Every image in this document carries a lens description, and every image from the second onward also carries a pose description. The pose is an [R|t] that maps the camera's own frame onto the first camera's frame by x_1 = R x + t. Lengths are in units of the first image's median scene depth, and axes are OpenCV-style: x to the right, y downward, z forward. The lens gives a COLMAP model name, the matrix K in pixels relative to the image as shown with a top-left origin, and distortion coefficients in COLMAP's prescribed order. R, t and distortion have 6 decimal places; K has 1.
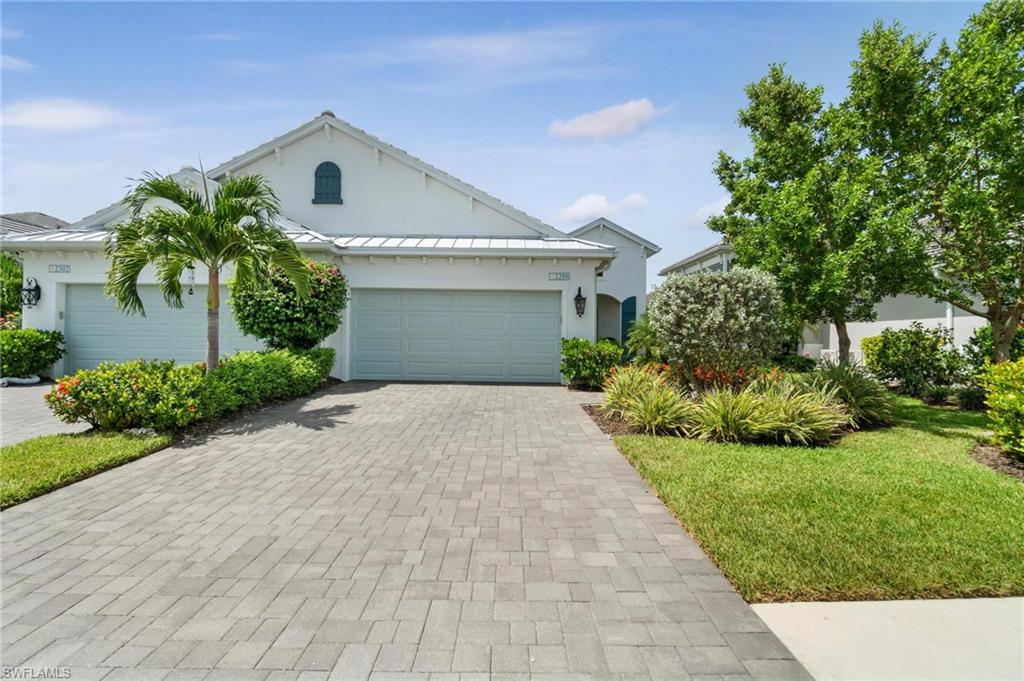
lens RADIAL K [[439.8, 0, 515.9], [0, 439.8, 341.5], [0, 0, 1]] dist [-0.008084, 0.003466]
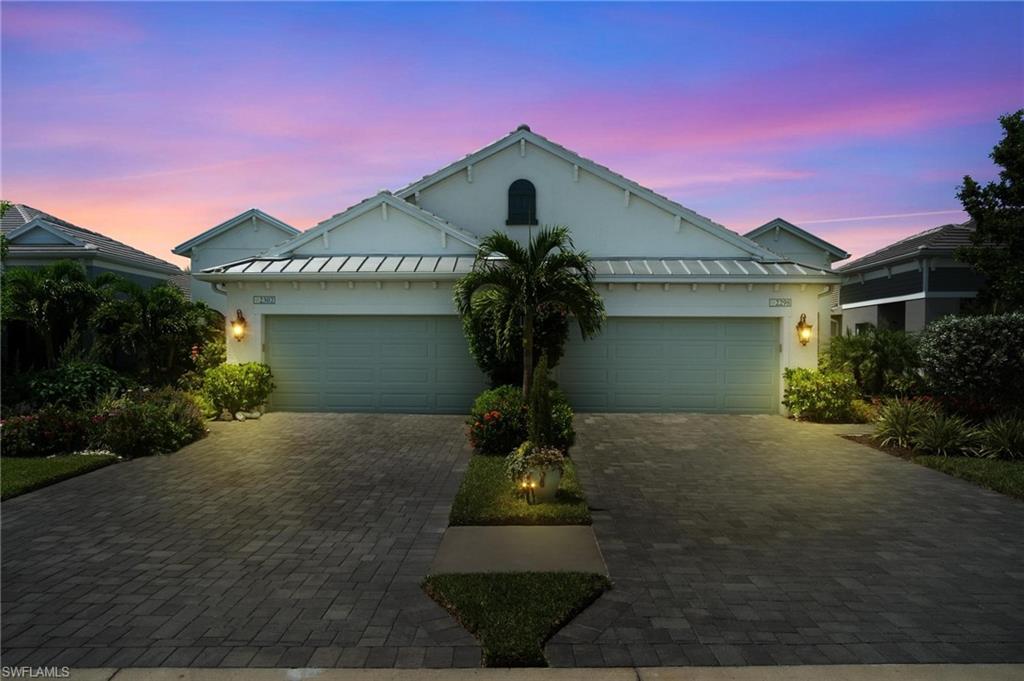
lens RADIAL K [[658.6, 0, 518.9], [0, 658.6, 378.1], [0, 0, 1]] dist [0.001968, 0.000092]
pose [[0.999690, -0.005862, -0.024210, -0.448003], [0.006629, 0.999474, 0.031733, -0.036237], [0.024011, -0.031884, 0.999203, -0.455137]]
